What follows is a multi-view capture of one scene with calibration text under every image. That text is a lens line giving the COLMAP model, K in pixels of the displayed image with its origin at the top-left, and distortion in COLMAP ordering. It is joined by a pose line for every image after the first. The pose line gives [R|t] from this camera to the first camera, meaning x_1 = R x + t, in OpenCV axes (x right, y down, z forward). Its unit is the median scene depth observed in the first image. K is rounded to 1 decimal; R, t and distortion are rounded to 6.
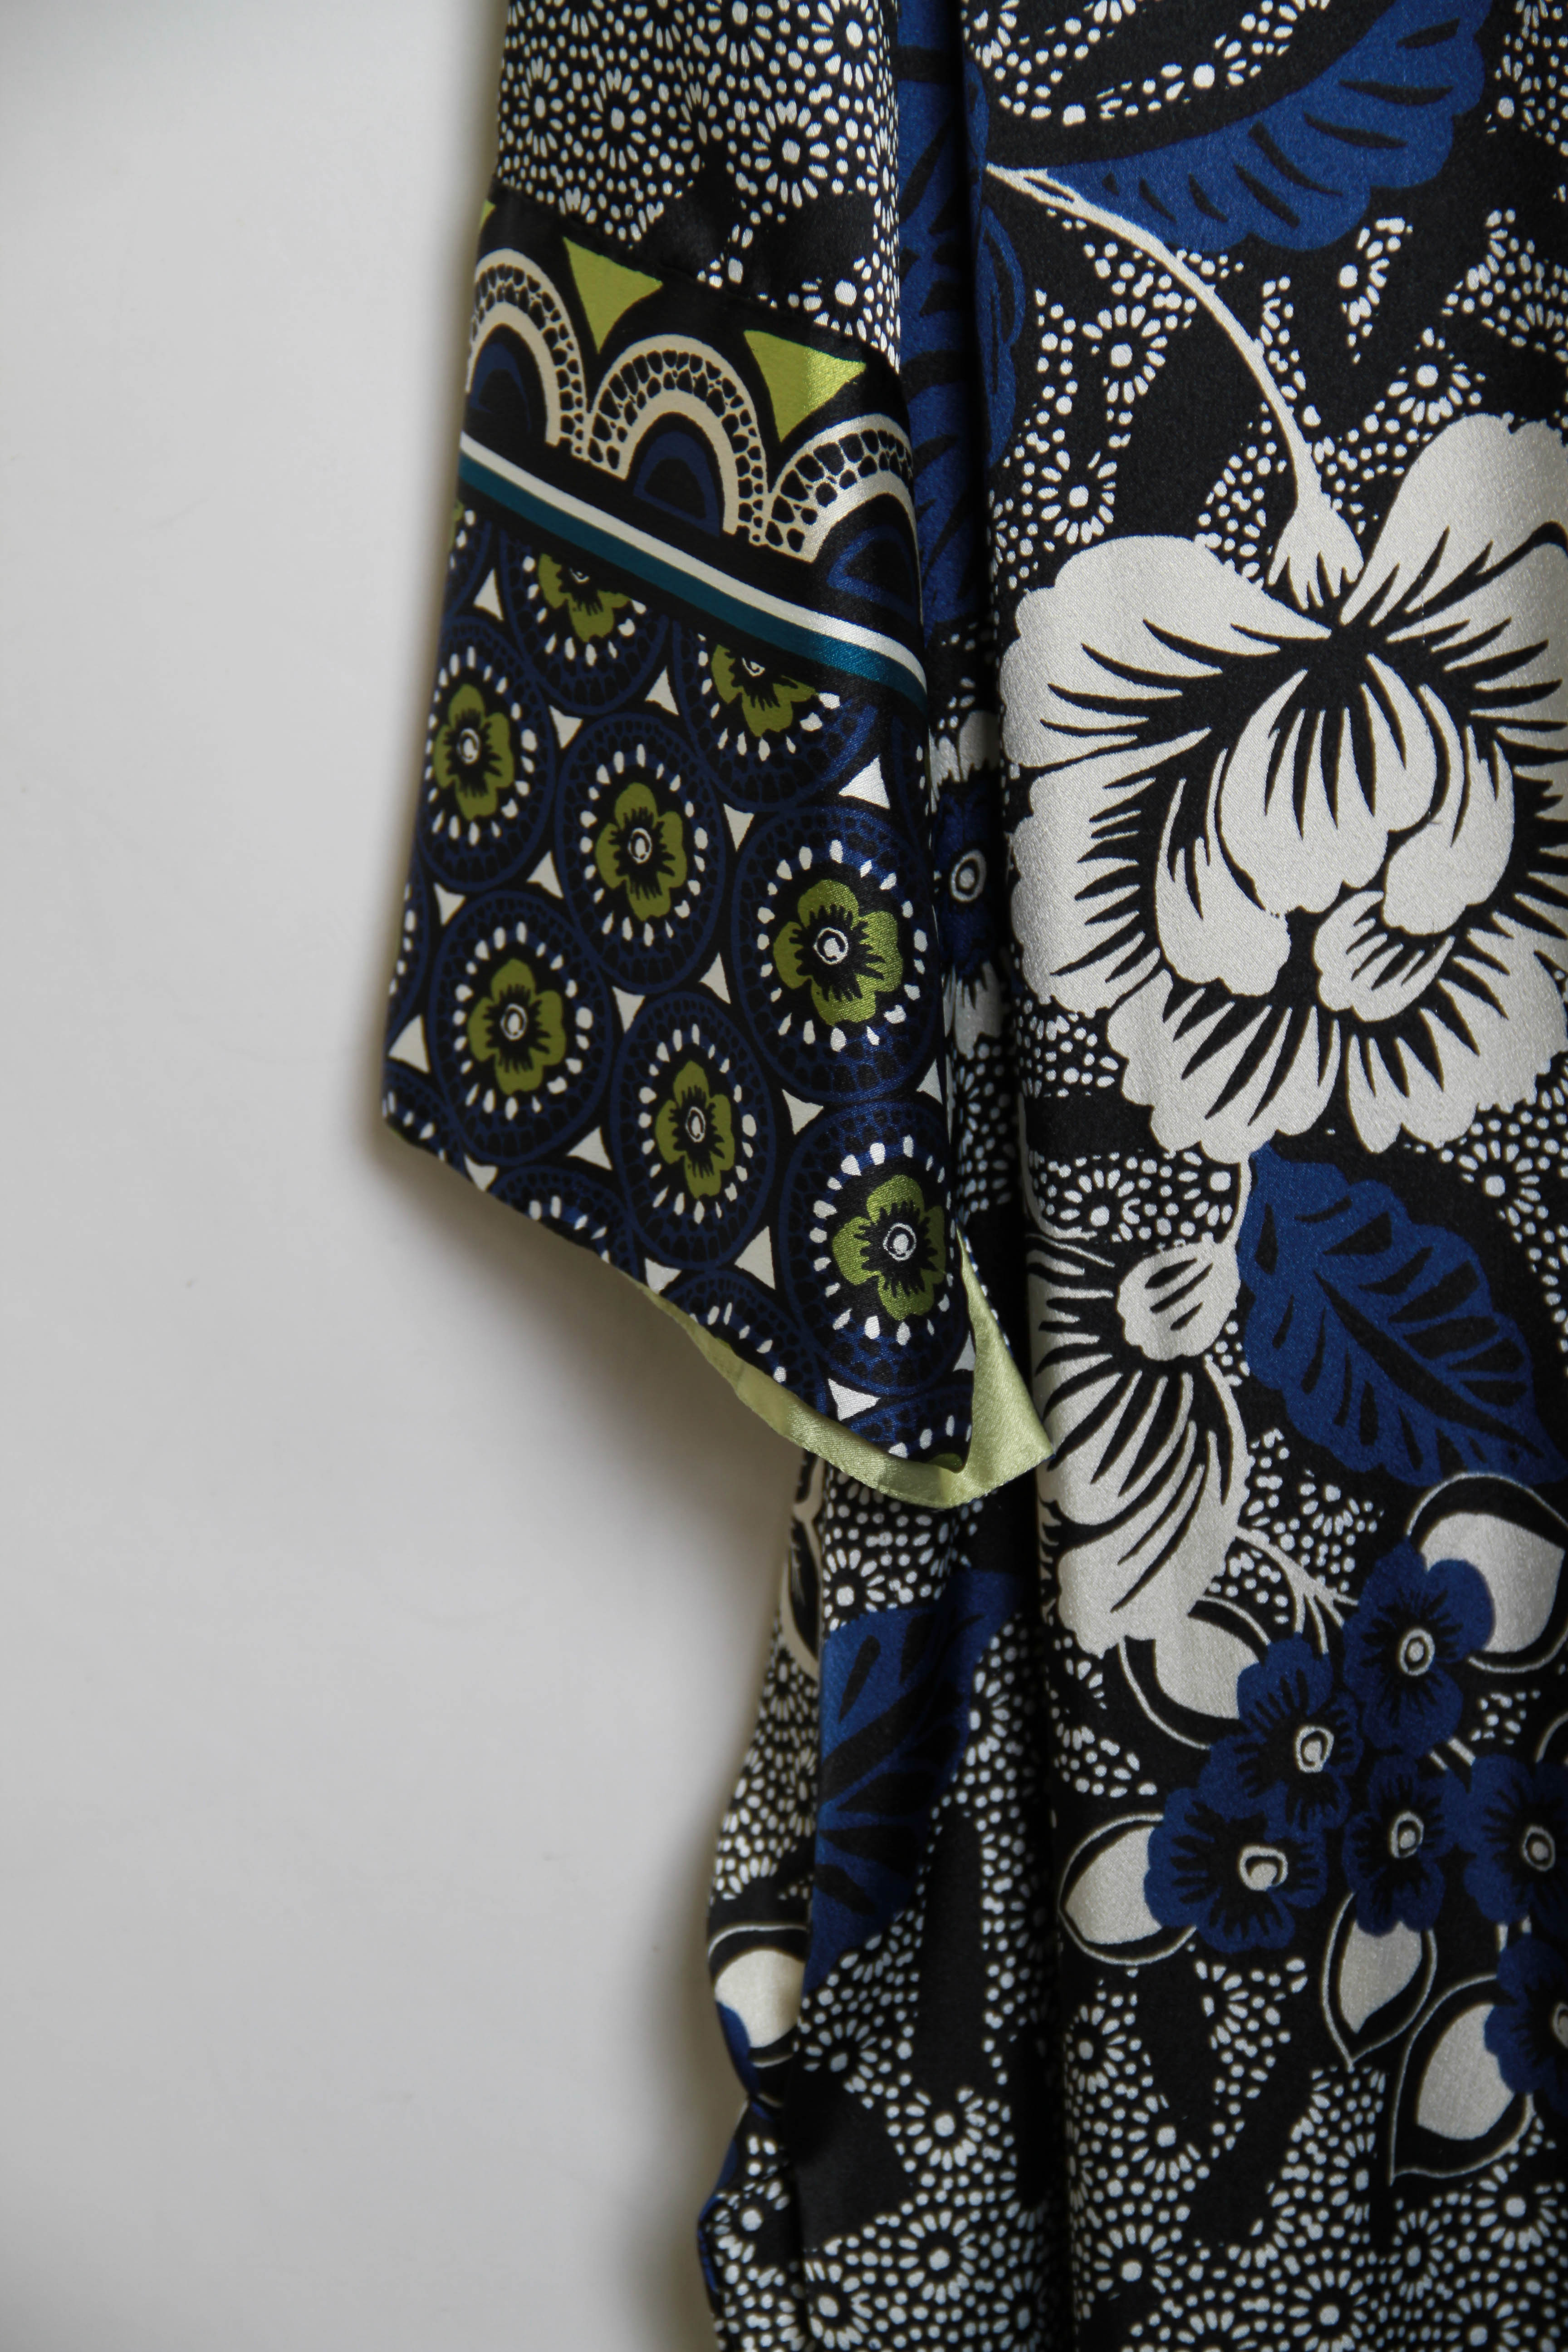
lens RADIAL K [[6385.2, 0, 784.0], [0, 6385.2, 1176.0], [0, 0, 1]] dist [0.420335, 0.331903]
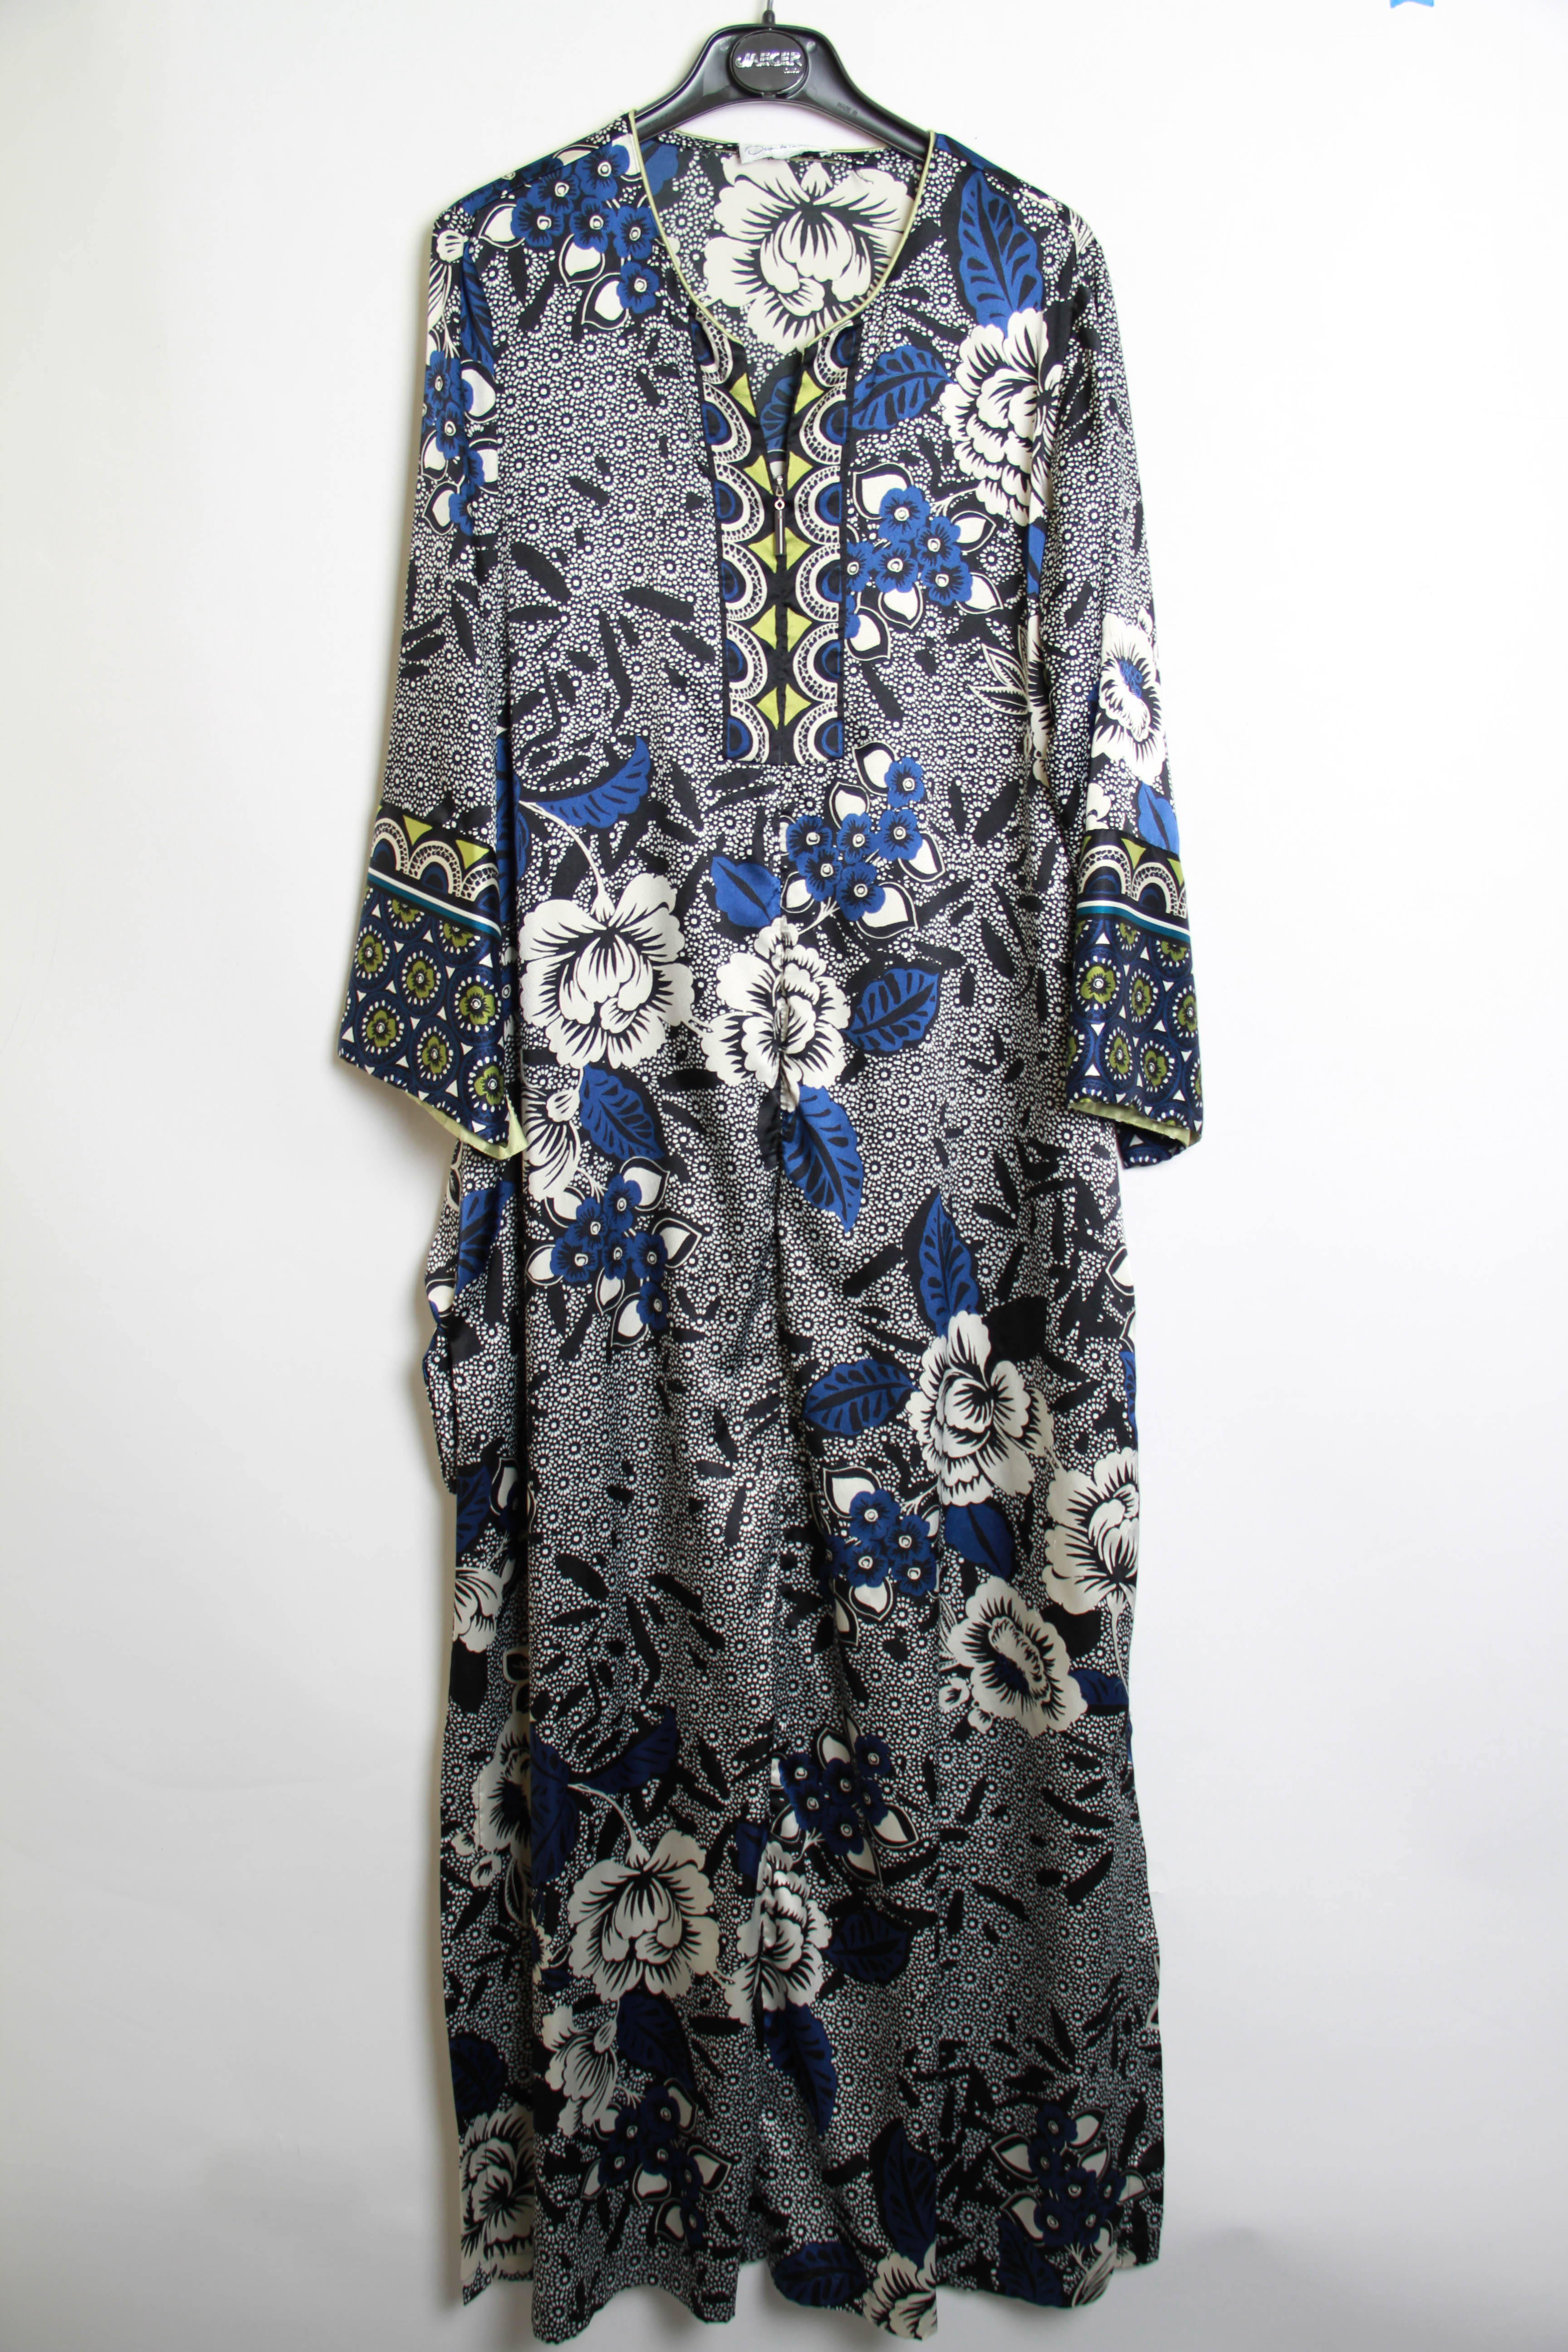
lens RADIAL K [[2389.4, 0, 784.0], [0, 2389.4, 1176.0], [0, 0, 1]] dist [-0.023710, -0.016327]
pose [[0.975486, 0.017088, 0.219397, -0.117257], [-0.010321, 0.999436, -0.031955, 0.103623], [-0.219819, 0.028907, 0.975112, -0.383294]]
